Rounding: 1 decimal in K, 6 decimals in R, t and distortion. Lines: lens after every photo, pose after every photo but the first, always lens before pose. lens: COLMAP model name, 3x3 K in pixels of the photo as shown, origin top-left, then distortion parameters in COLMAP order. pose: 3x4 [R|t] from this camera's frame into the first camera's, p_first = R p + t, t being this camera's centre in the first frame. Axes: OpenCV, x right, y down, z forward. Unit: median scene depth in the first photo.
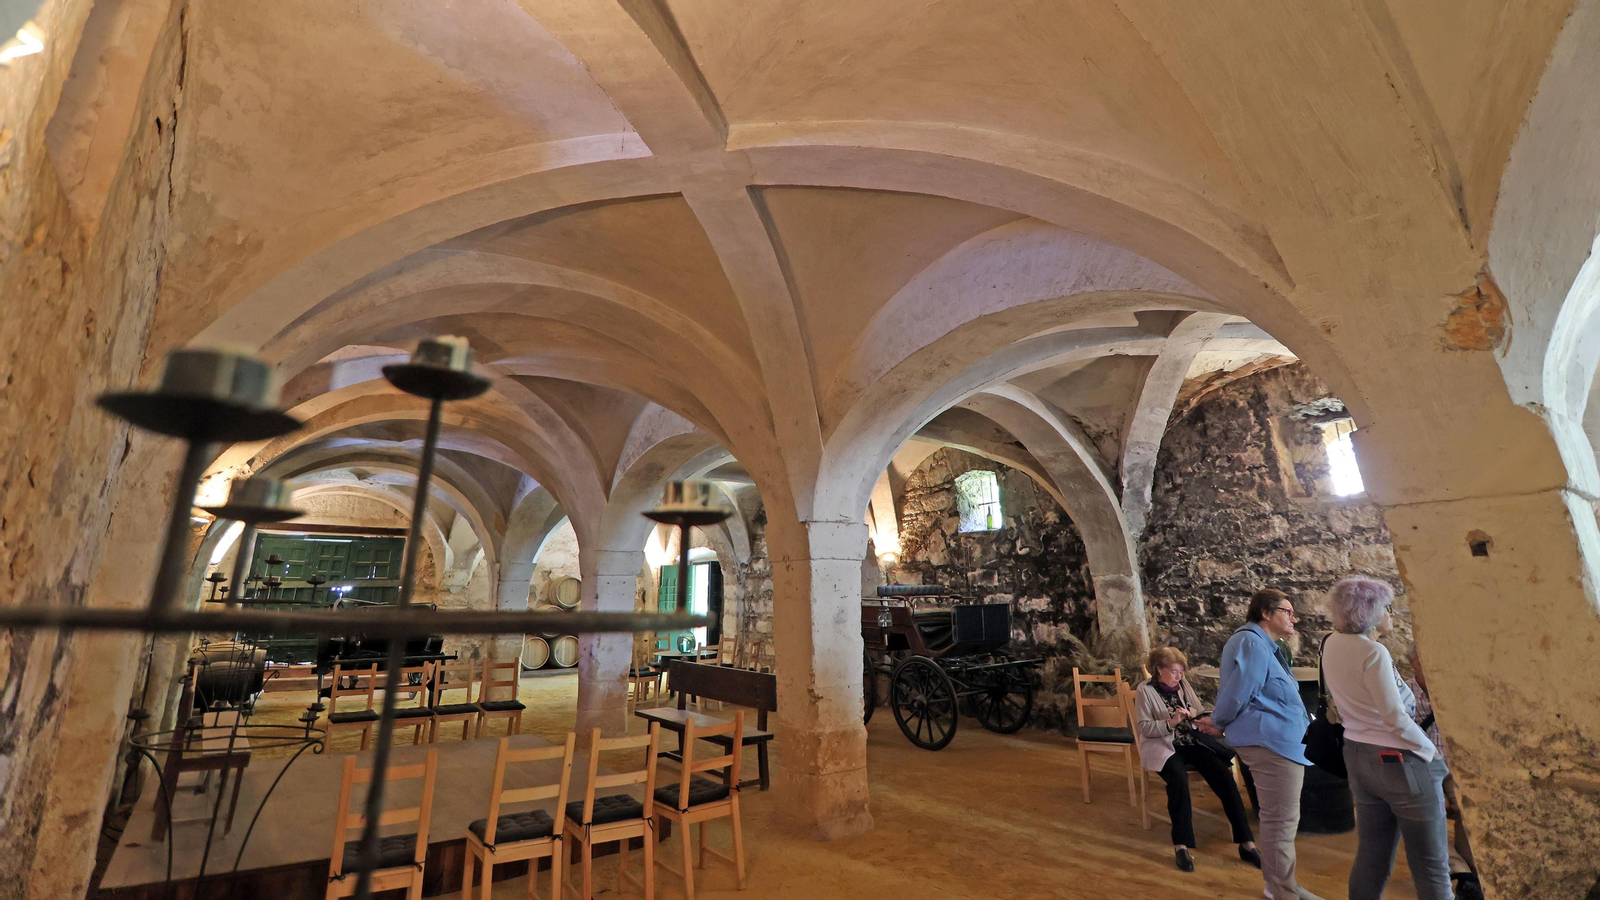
lens RADIAL K [[737.7, 0, 796.5], [0, 737.7, 363.8], [0, 0, 1]] dist [-0.020292, 0.000834]
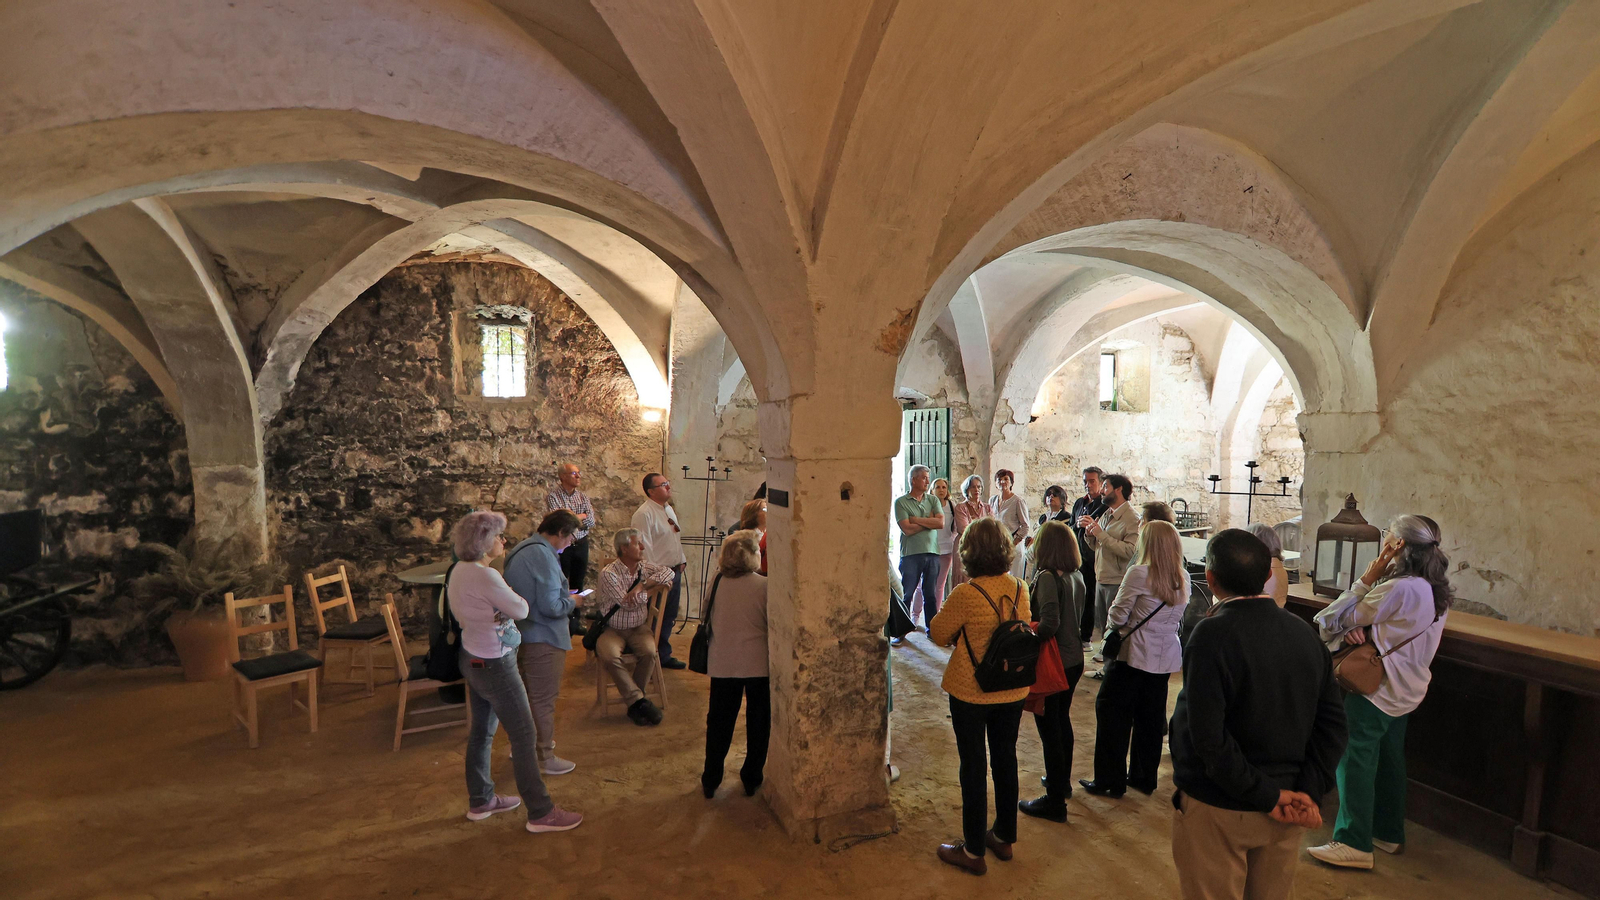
lens RADIAL K [[731.4, 0, 789.1], [0, 731.4, 484.6], [0, 0, 1]] dist [-0.018887, 0.000566]
pose [[0.294602, -0.052879, 0.954156, -0.159486], [-0.287992, 0.947135, 0.141410, 0.027757], [-0.911192, -0.316449, 0.263799, 0.285246]]
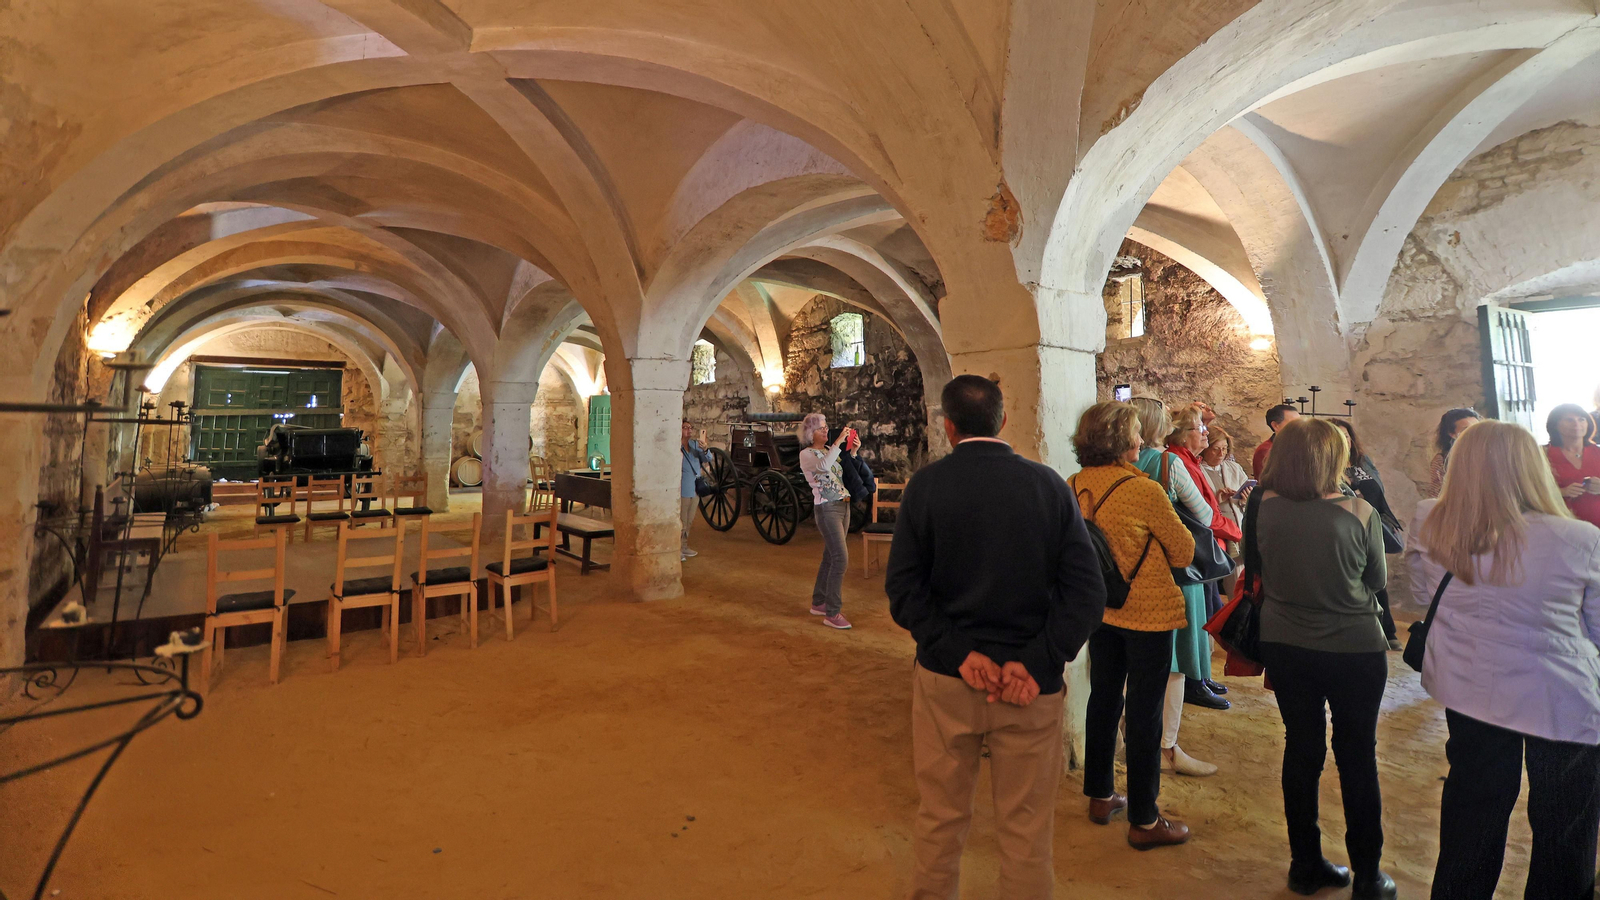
lens RADIAL K [[731.4, 0, 799.8], [0, 731.4, 353.1], [0, 0, 1]] dist [-0.018887, 0.000566]
pose [[0.998948, 0.006885, 0.045334, 0.184420], [-0.016090, 0.978429, 0.205955, -0.032252], [-0.042938, -0.206468, 0.977511, -0.124039]]
